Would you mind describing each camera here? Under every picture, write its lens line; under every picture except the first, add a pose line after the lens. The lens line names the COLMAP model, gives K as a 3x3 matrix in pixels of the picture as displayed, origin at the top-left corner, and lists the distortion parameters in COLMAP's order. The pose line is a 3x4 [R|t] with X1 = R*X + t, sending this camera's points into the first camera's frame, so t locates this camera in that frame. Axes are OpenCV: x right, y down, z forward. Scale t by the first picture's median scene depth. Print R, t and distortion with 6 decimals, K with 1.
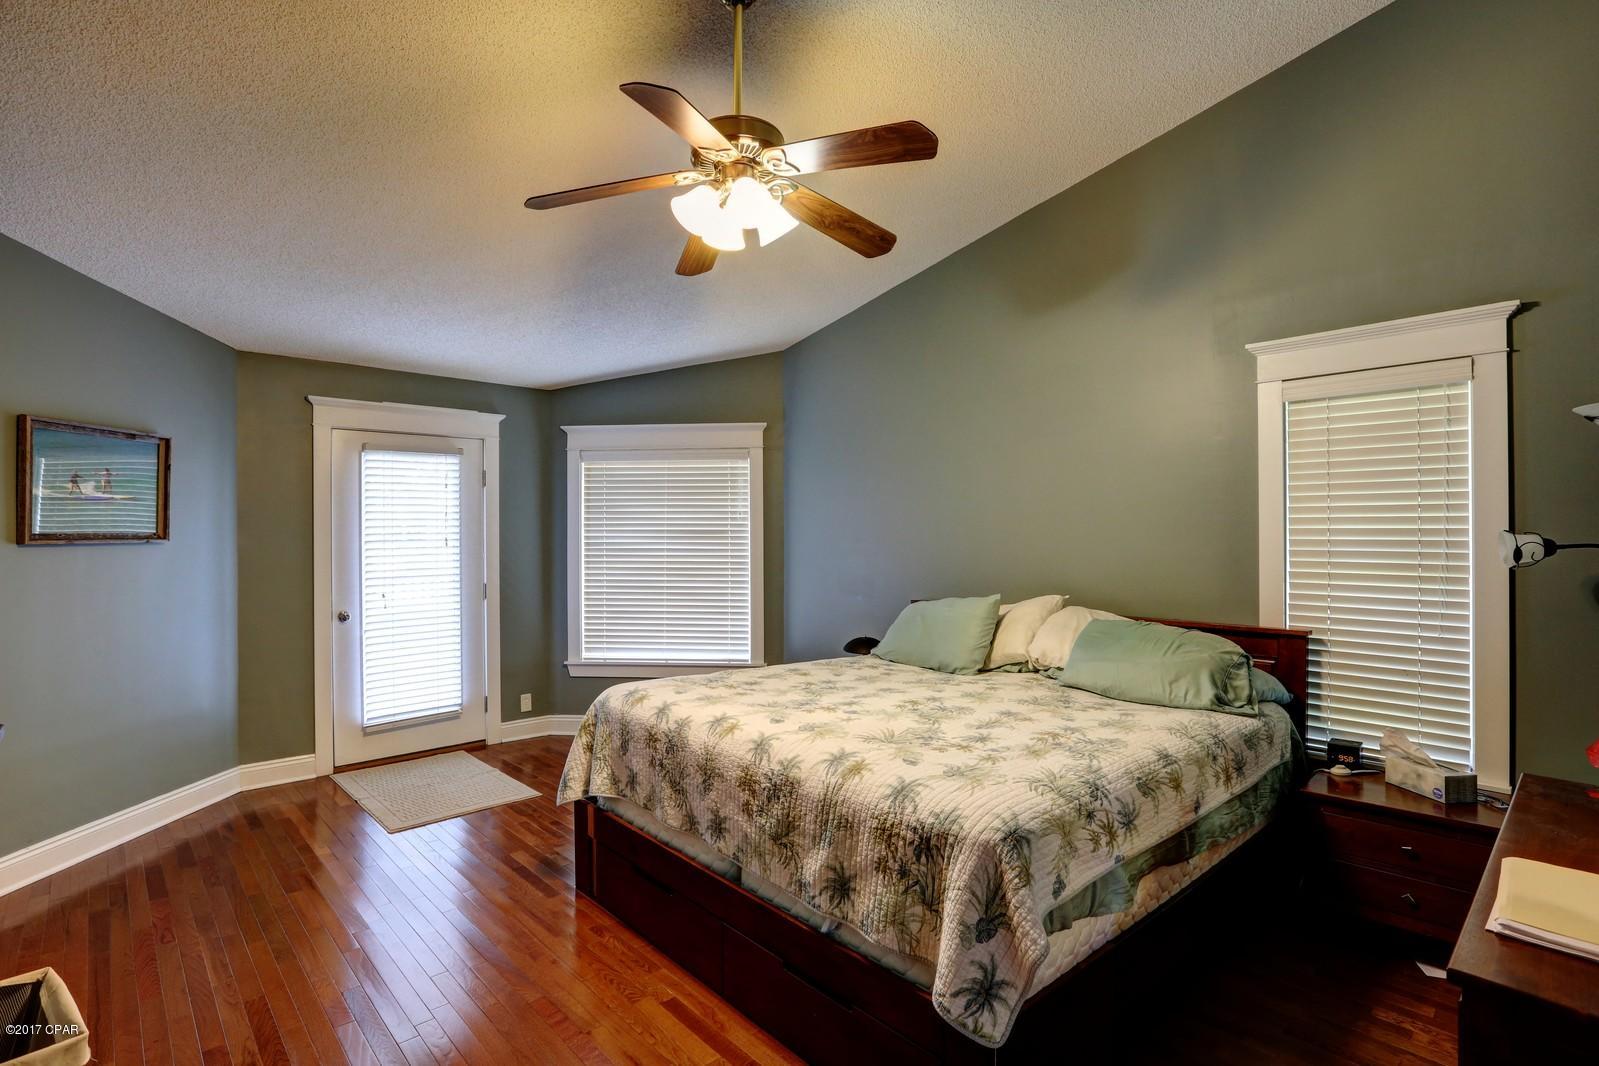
lens RADIAL K [[771.8, 0, 803.8], [0, 771.8, 535.9], [0, 0, 1]] dist [-0.035809, 0.002278]
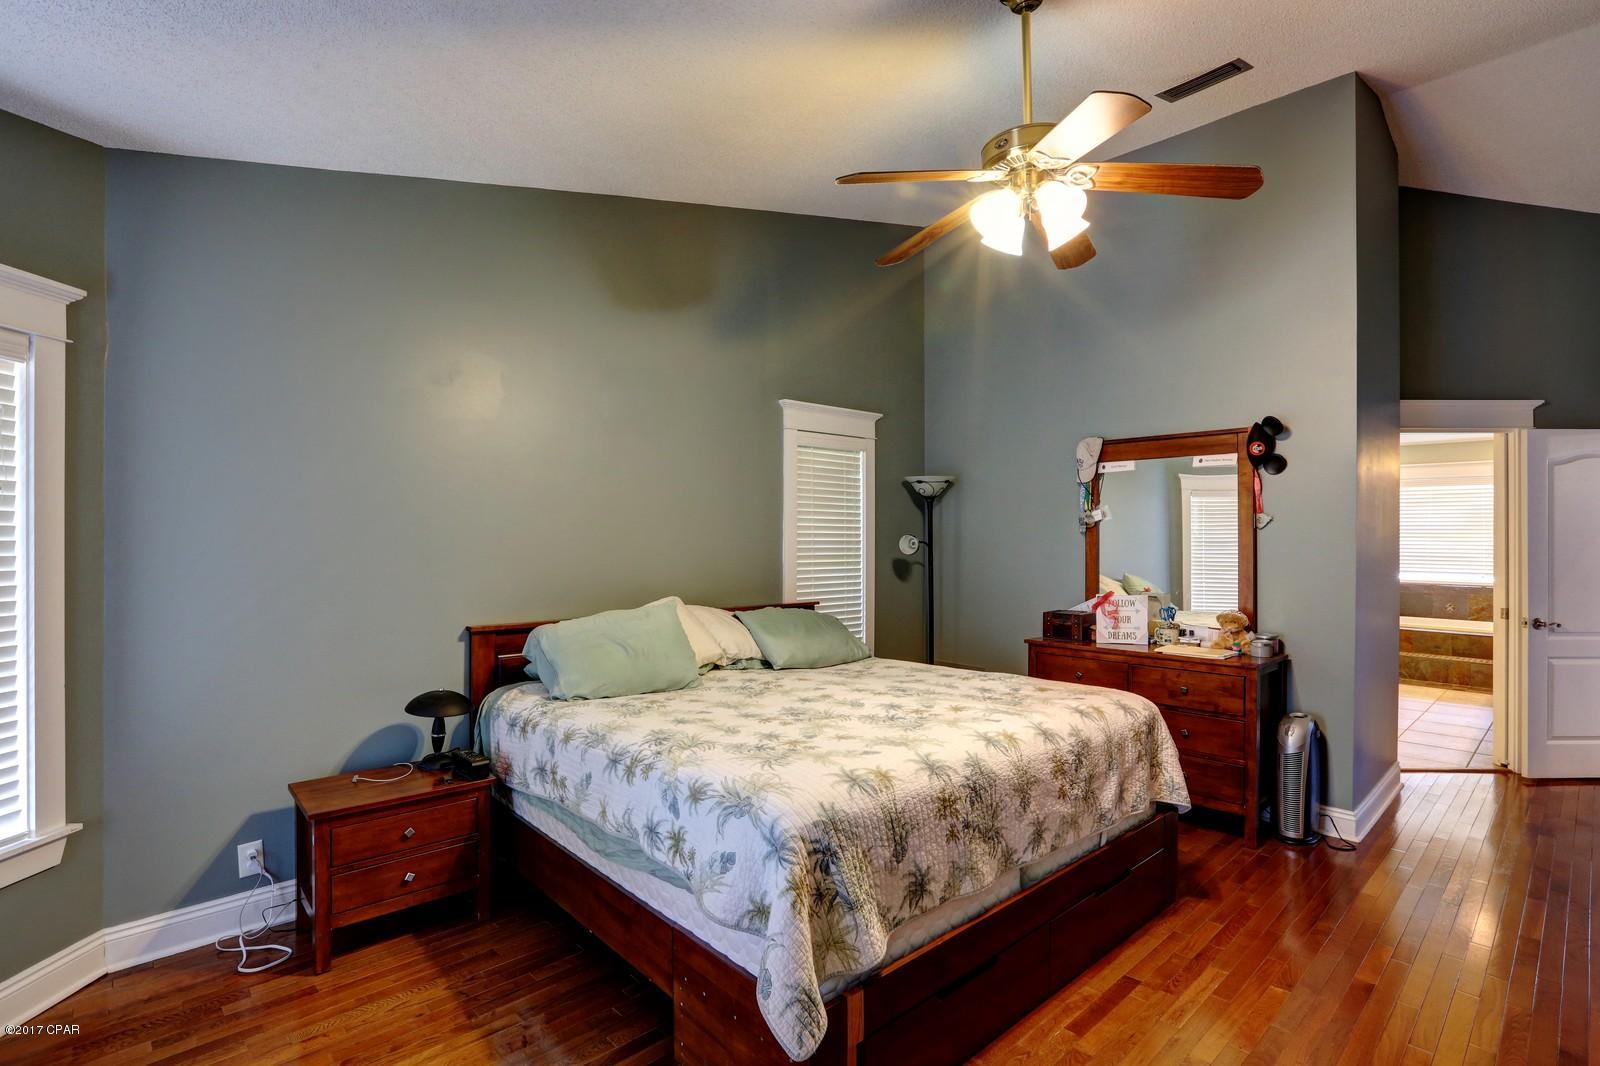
lens RADIAL K [[772.3, 0, 804.8], [0, 772.3, 527.8], [0, 0, 1]] dist [-0.035809, 0.002278]
pose [[-0.005382, 0.011704, 0.999917, -0.956461], [0.003841, 0.999924, -0.011684, -0.001614], [-0.999978, 0.003778, -0.005427, 1.140066]]
